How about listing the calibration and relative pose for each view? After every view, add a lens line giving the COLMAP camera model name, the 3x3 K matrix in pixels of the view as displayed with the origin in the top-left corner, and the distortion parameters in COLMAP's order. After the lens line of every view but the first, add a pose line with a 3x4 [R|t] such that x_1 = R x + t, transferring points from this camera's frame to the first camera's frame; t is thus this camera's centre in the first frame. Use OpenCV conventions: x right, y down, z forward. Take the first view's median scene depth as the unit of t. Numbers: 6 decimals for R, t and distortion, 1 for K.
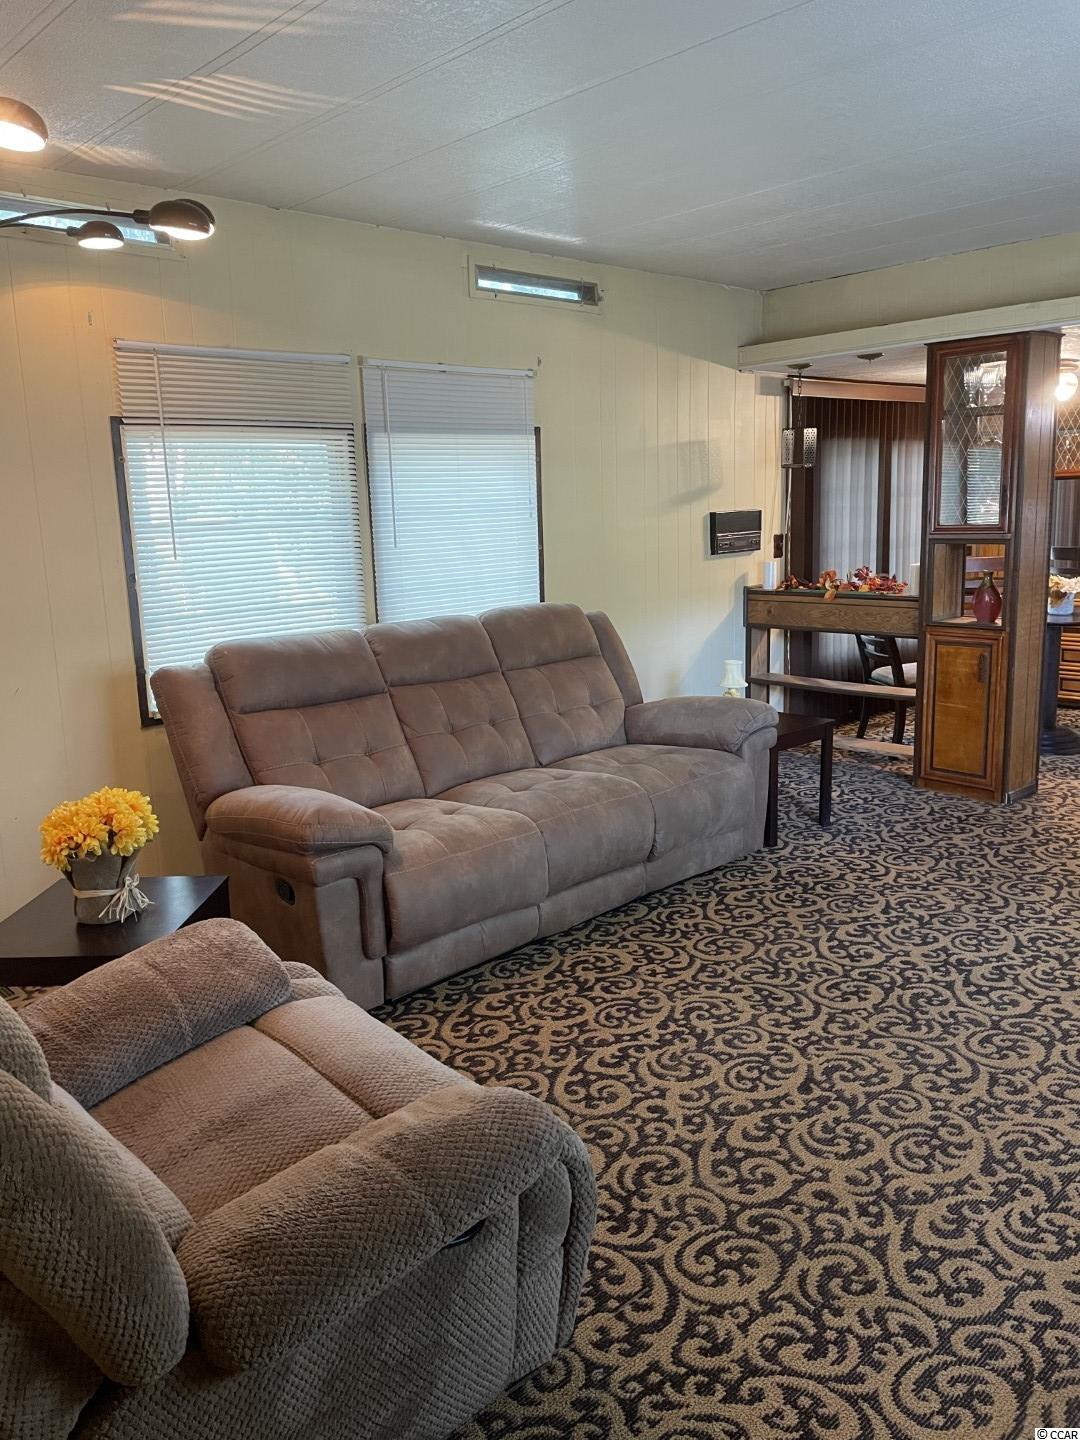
lens RADIAL K [[1082.9, 0, 540.0], [0, 1082.9, 720.0], [0, 0, 1]] dist [0.105402, -0.132508]
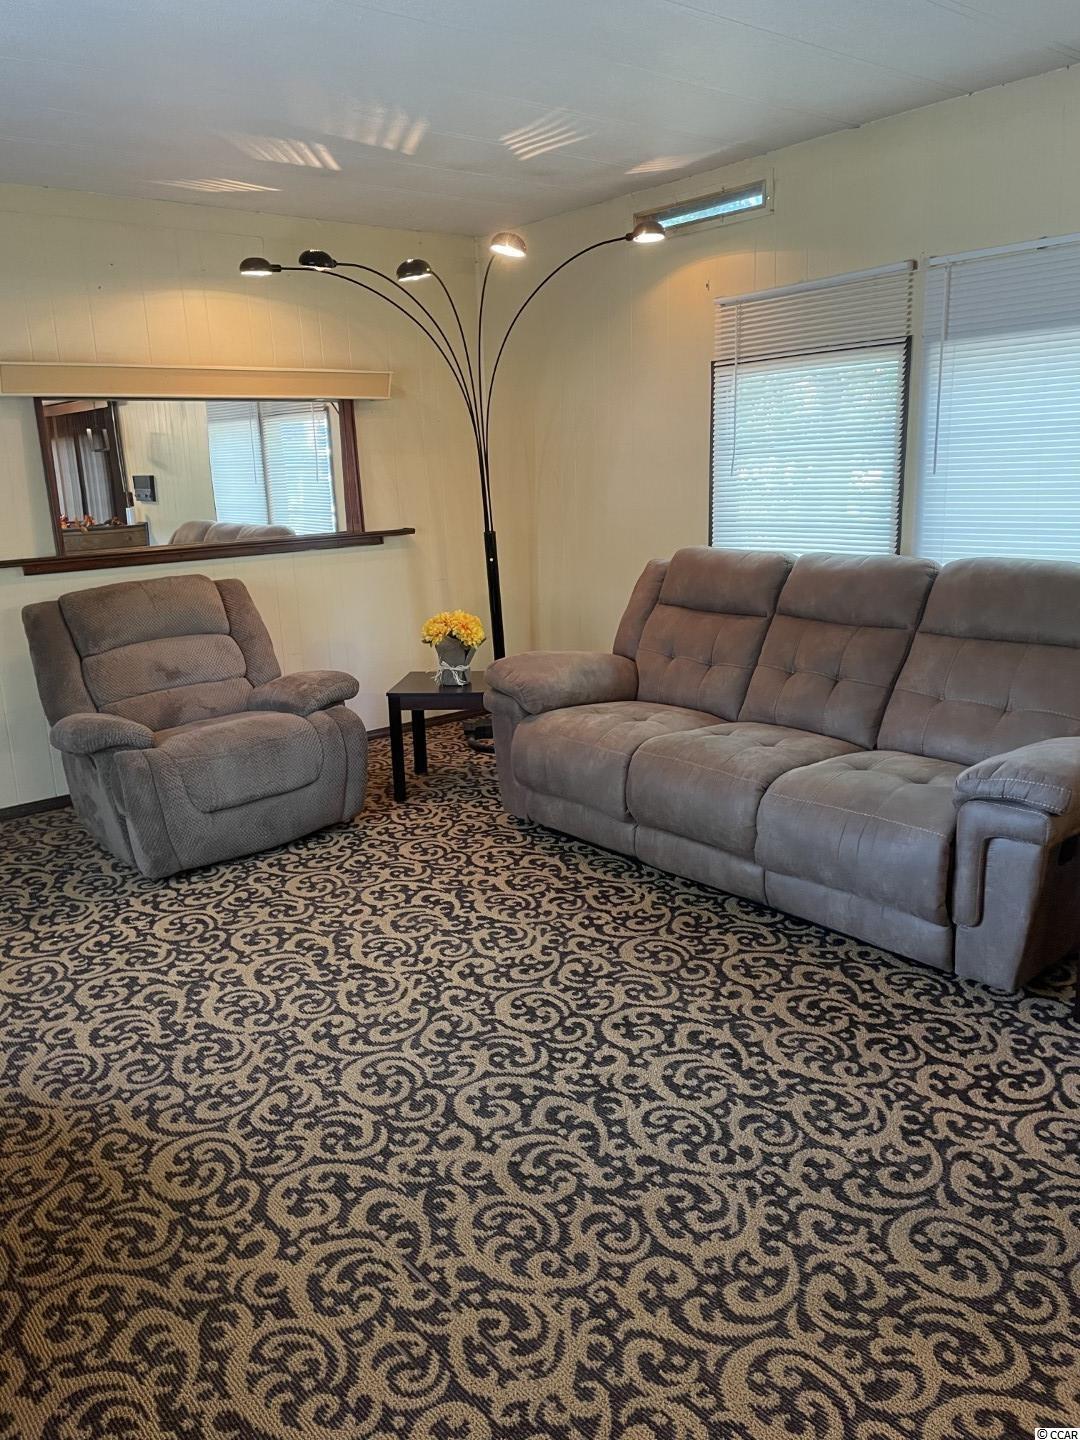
lens RADIAL K [[1082.9, 0, 540.0], [0, 1082.9, 720.0], [0, 0, 1]] dist [0.105402, -0.132508]
pose [[-0.057075, 0.269955, -0.961180, 1.015121], [-0.158400, 0.948106, 0.275689, -0.209399], [0.985724, 0.167986, -0.011352, 0.926393]]
